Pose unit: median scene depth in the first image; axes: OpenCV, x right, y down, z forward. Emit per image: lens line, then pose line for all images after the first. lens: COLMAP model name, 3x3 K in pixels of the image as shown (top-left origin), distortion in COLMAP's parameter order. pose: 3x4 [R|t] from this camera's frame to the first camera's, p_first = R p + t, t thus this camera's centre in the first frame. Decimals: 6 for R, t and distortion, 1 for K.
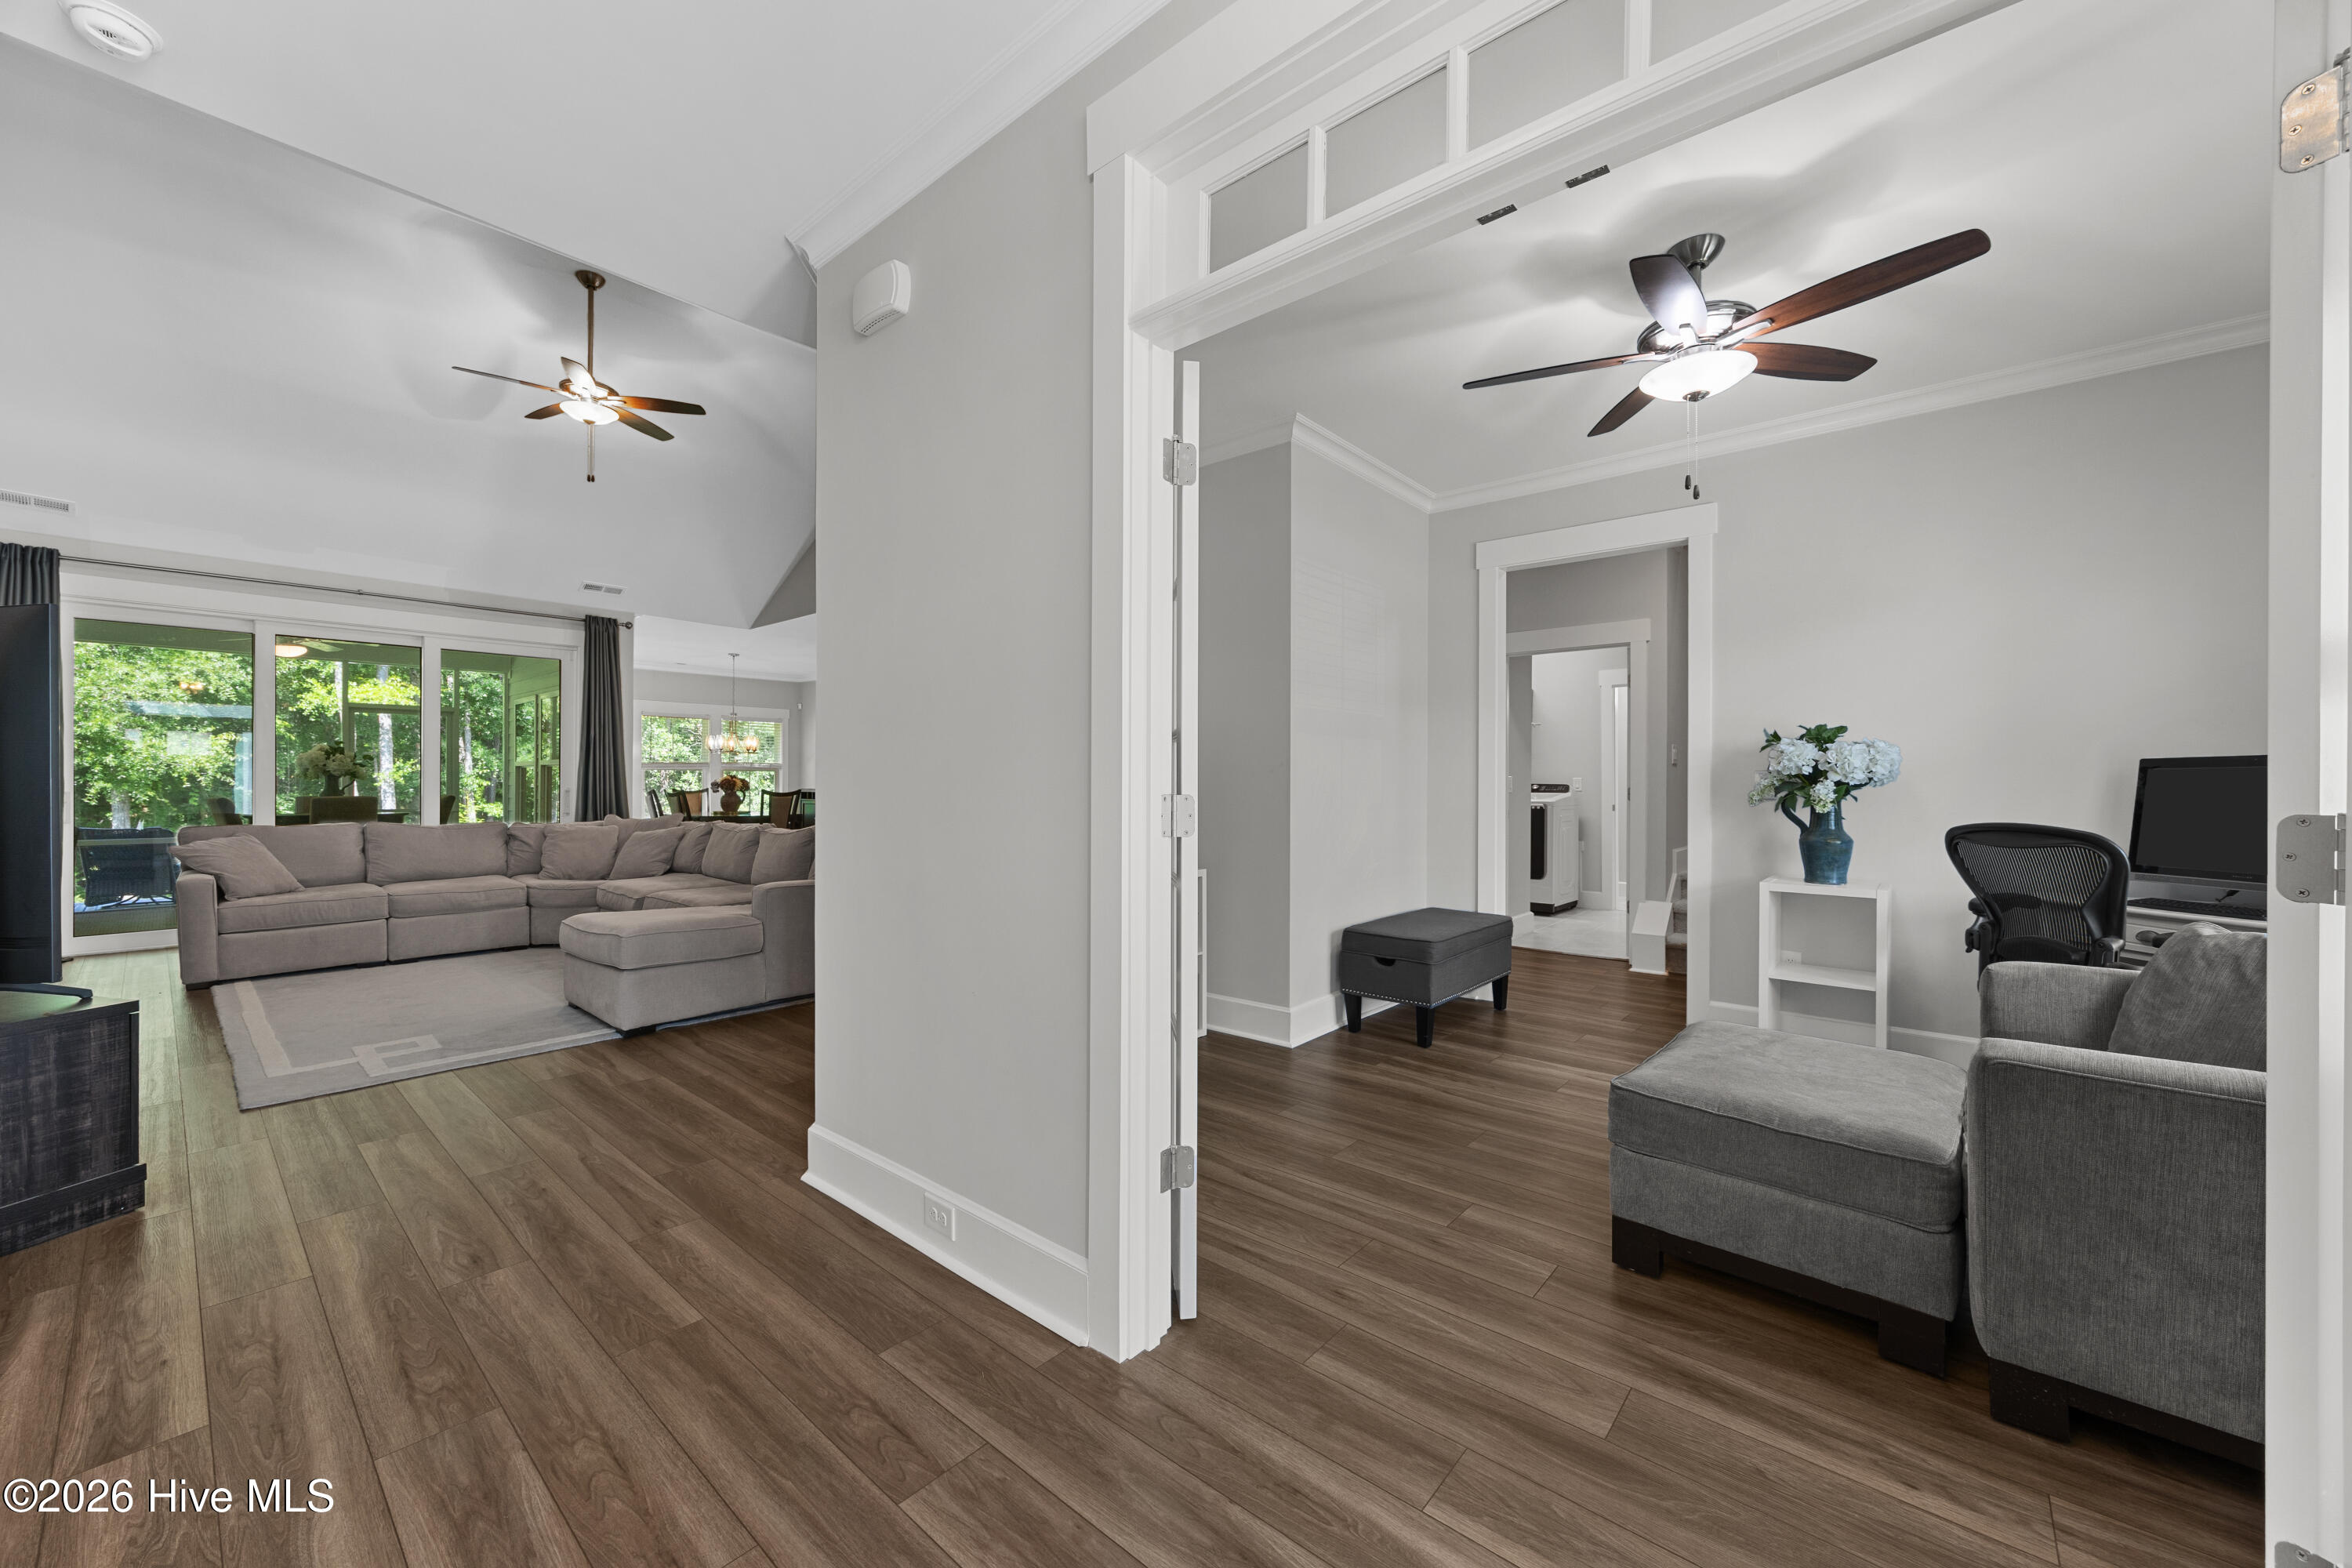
lens RADIAL K [[894.9, 0, 1166.5], [0, 894.9, 786.3], [0, 0, 1]] dist [-0.002211, -0.000588]
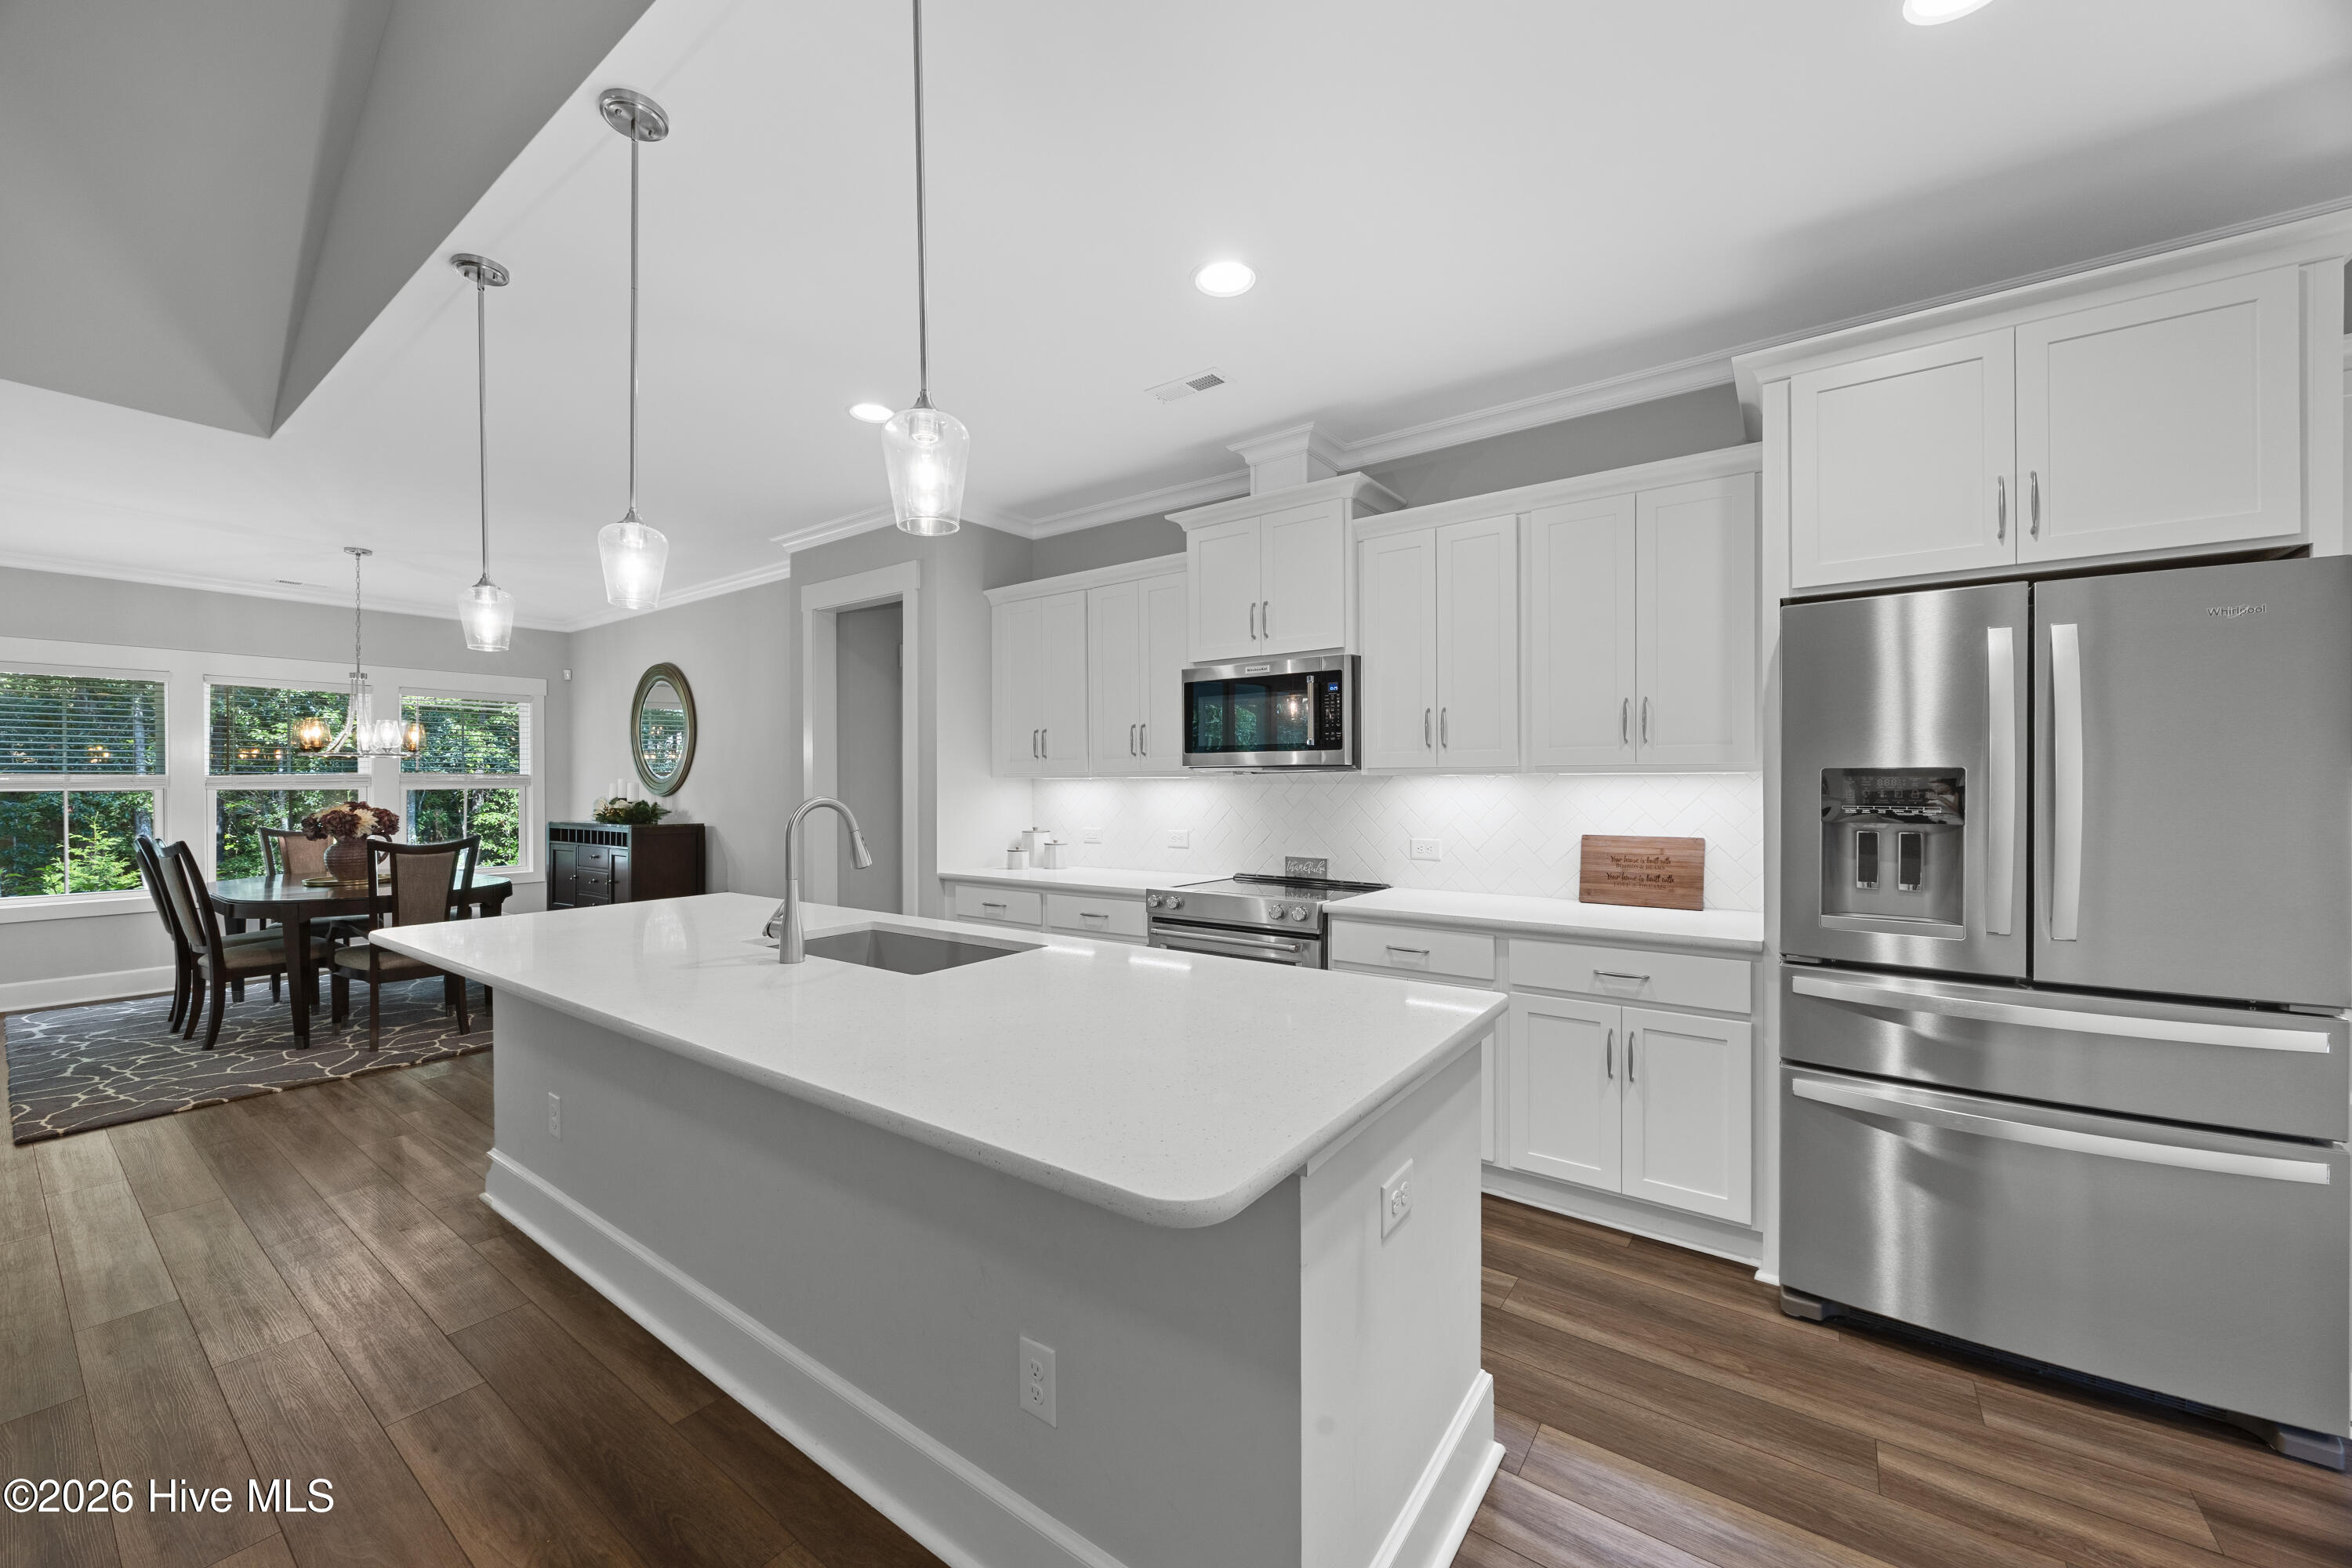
lens RADIAL K [[898.5, 0, 1162.3], [0, 898.5, 787.6], [0, 0, 1]] dist [-0.002945, -0.000230]
pose [[0.996909, -0.006320, 0.078309, -0.122847], [0.006371, 0.999980, -0.000406, -0.022871], [-0.078305, 0.000903, 0.996929, 0.653226]]
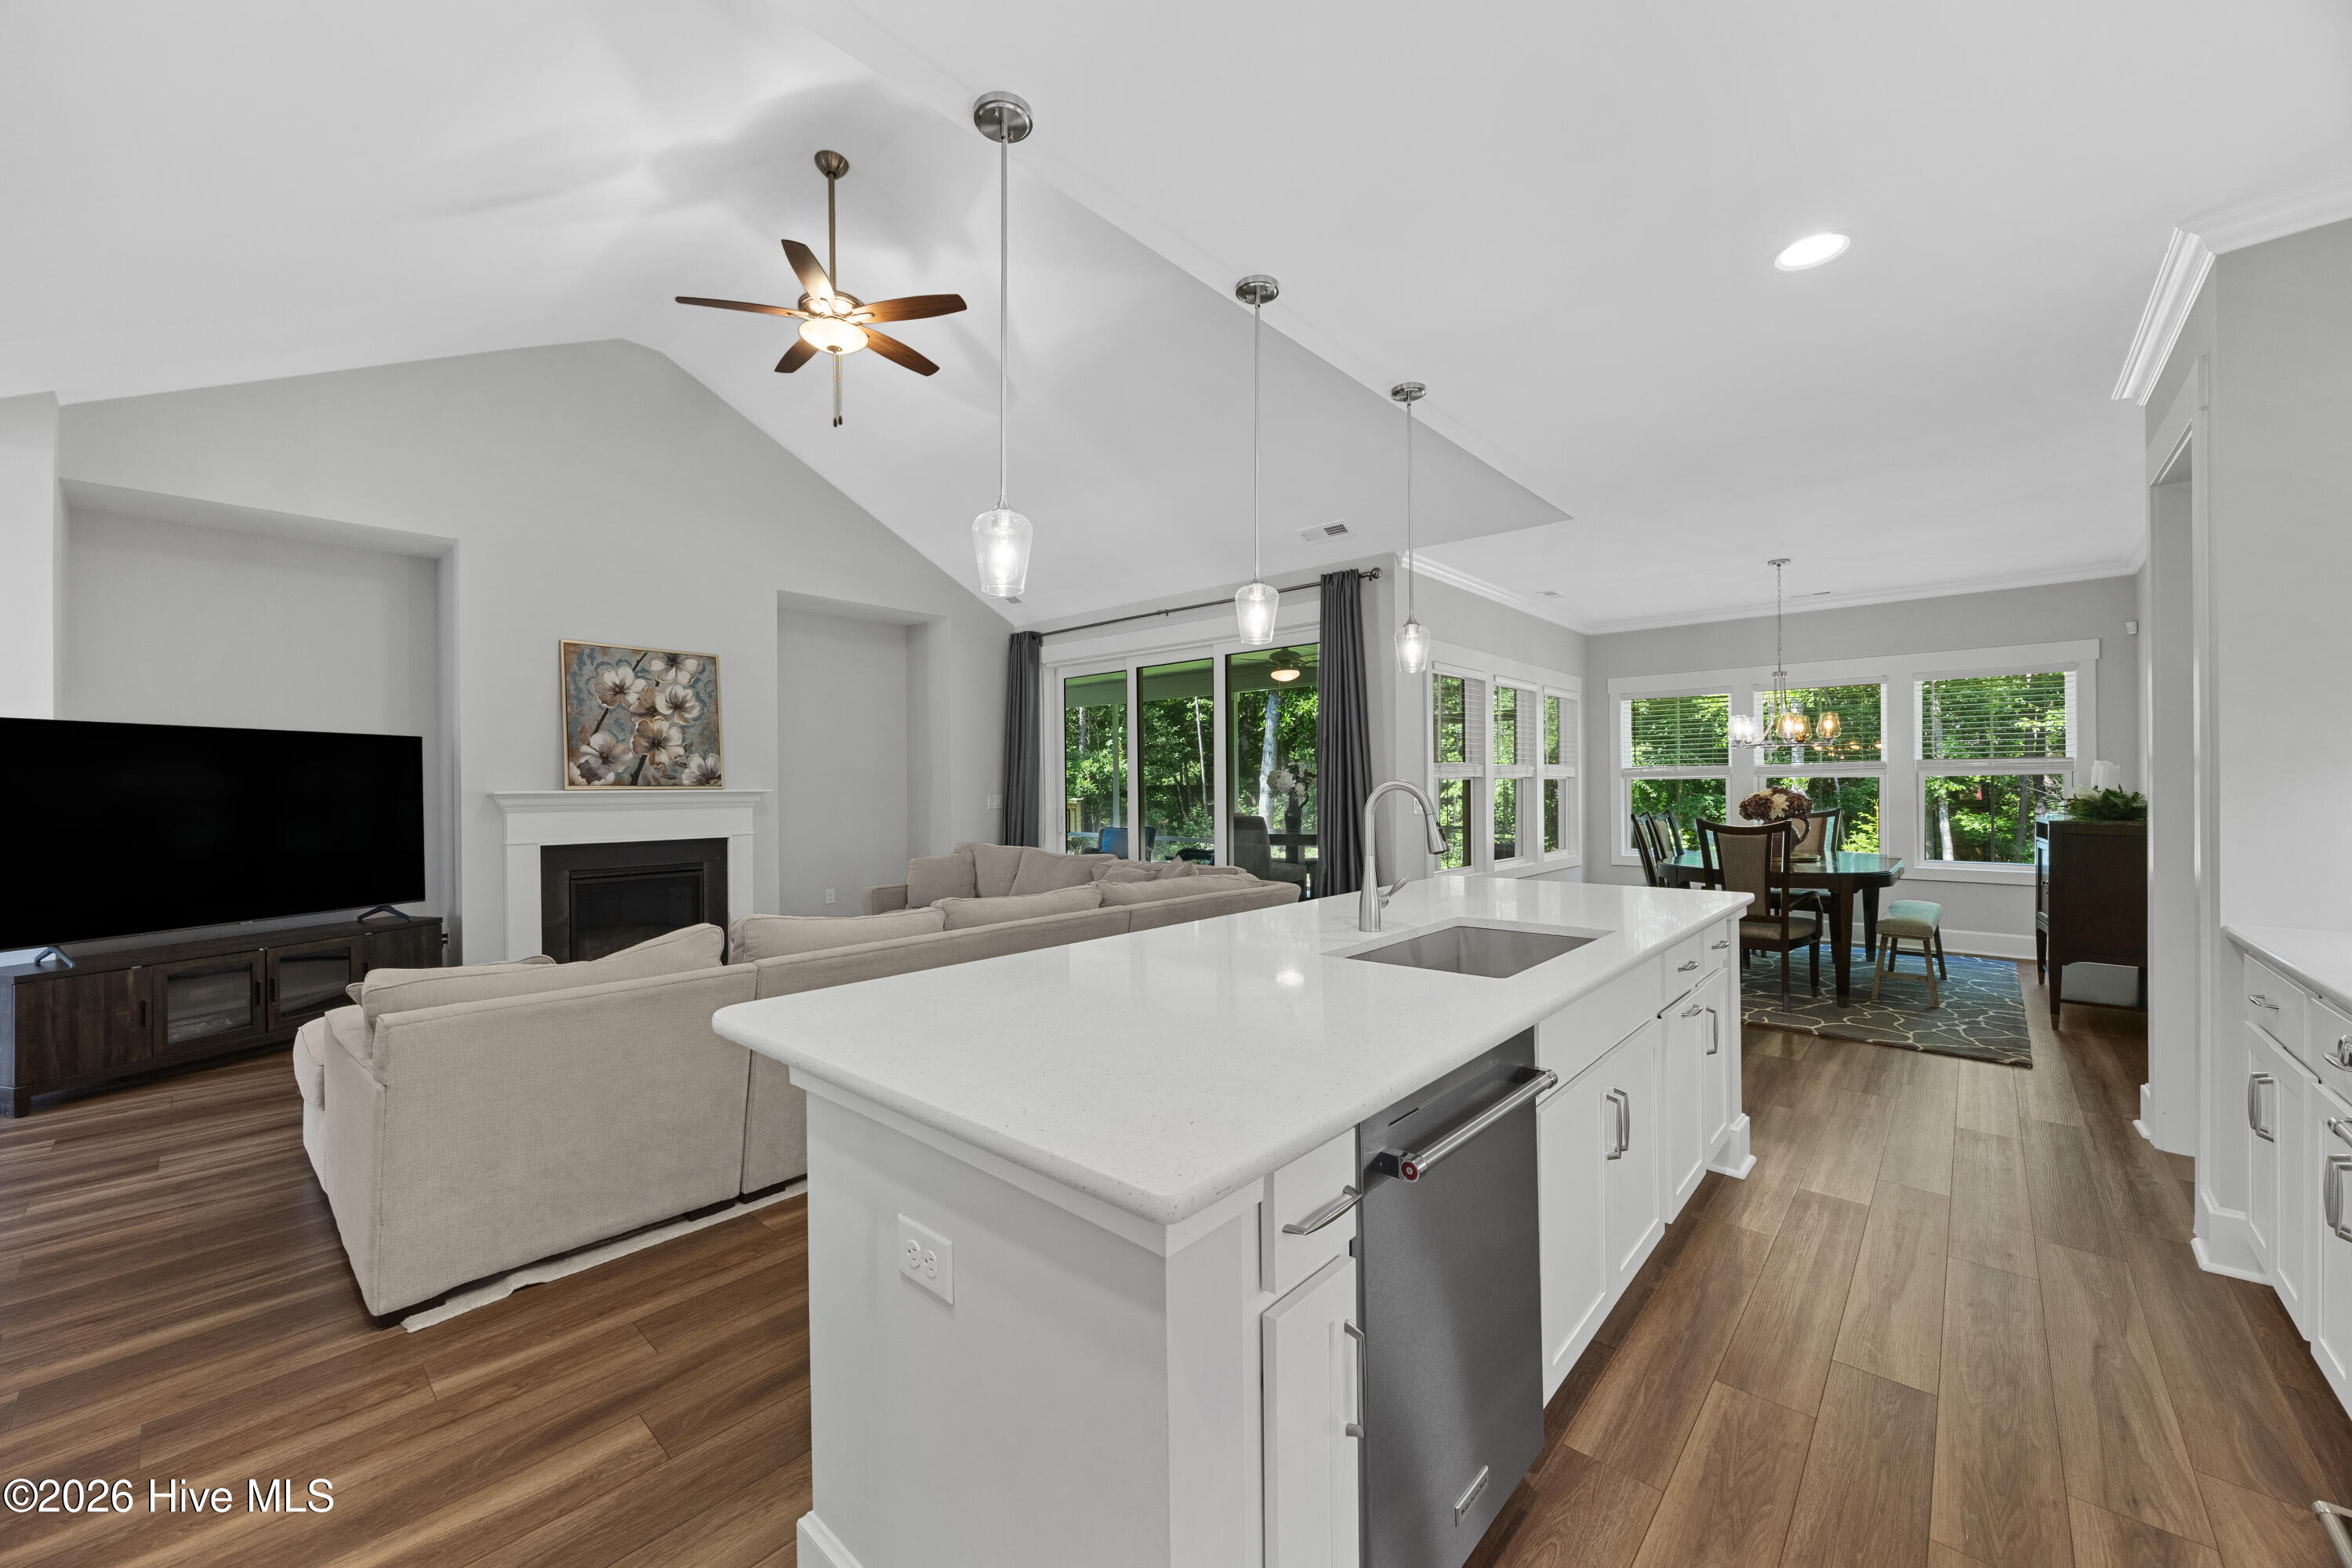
lens RADIAL K [[894.9, 0, 1166.5], [0, 894.9, 786.3], [0, 0, 1]] dist [-0.002211, -0.000588]
pose [[-0.020452, -0.000565, -0.999791, 0.079251], [0.004879, 0.999988, -0.000665, -0.019111], [0.999779, -0.004891, -0.020449, 0.864855]]
